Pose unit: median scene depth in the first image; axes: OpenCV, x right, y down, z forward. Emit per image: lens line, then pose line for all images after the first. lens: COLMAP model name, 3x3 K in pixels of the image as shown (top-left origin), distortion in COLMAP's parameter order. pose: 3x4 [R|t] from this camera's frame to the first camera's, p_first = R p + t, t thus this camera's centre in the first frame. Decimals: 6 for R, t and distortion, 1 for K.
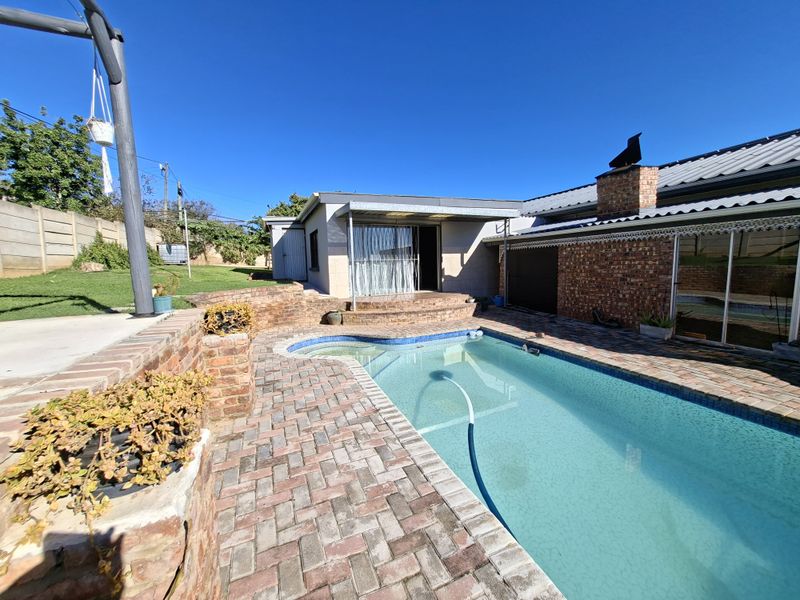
lens RADIAL K [[316.2, 0, 404.5], [0, 316.2, 297.2], [0, 0, 1]] dist [-0.002267, 0.000804]
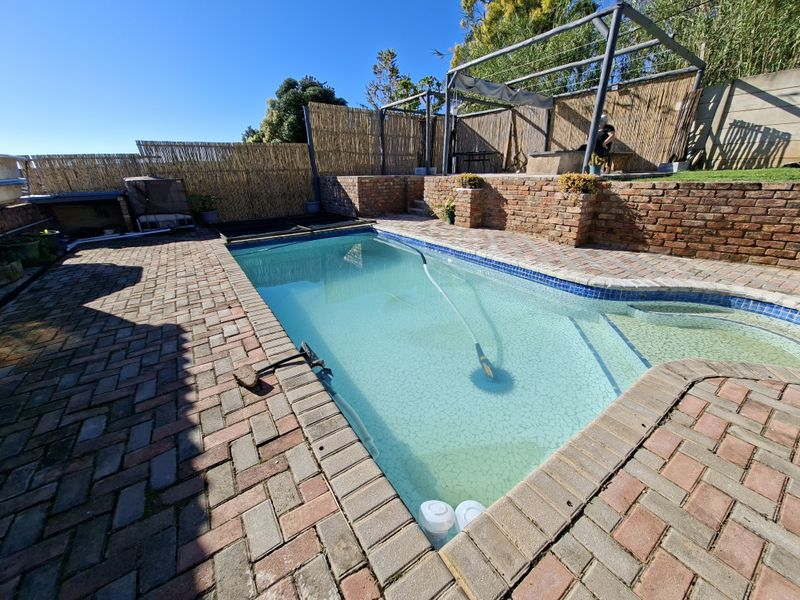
lens RADIAL K [[316.2, 0, 404.7], [0, 316.2, 293.2], [0, 0, 1]] dist [-0.002267, 0.000804]
pose [[-0.977803, 0.113558, -0.176083, 0.187238], [0.018512, 0.883929, 0.467255, -0.062305], [0.208705, 0.453624, -0.866411, 0.751099]]
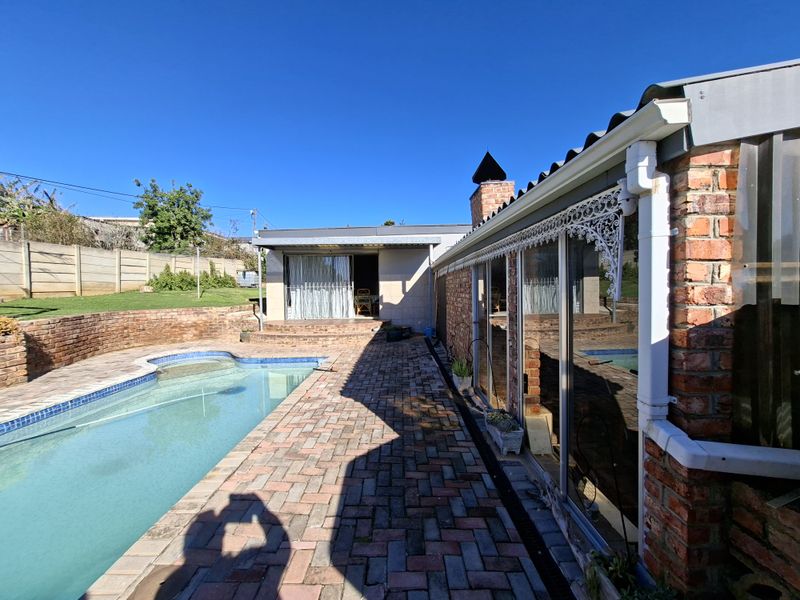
lens RADIAL K [[316.2, 0, 401.8], [0, 316.2, 298.4], [0, 0, 1]] dist [-0.002267, 0.000804]
pose [[0.927228, 0.026404, -0.373565, 0.574273], [-0.051986, 0.996929, -0.058571, -0.027541], [0.370872, 0.073729, 0.925753, 0.097709]]
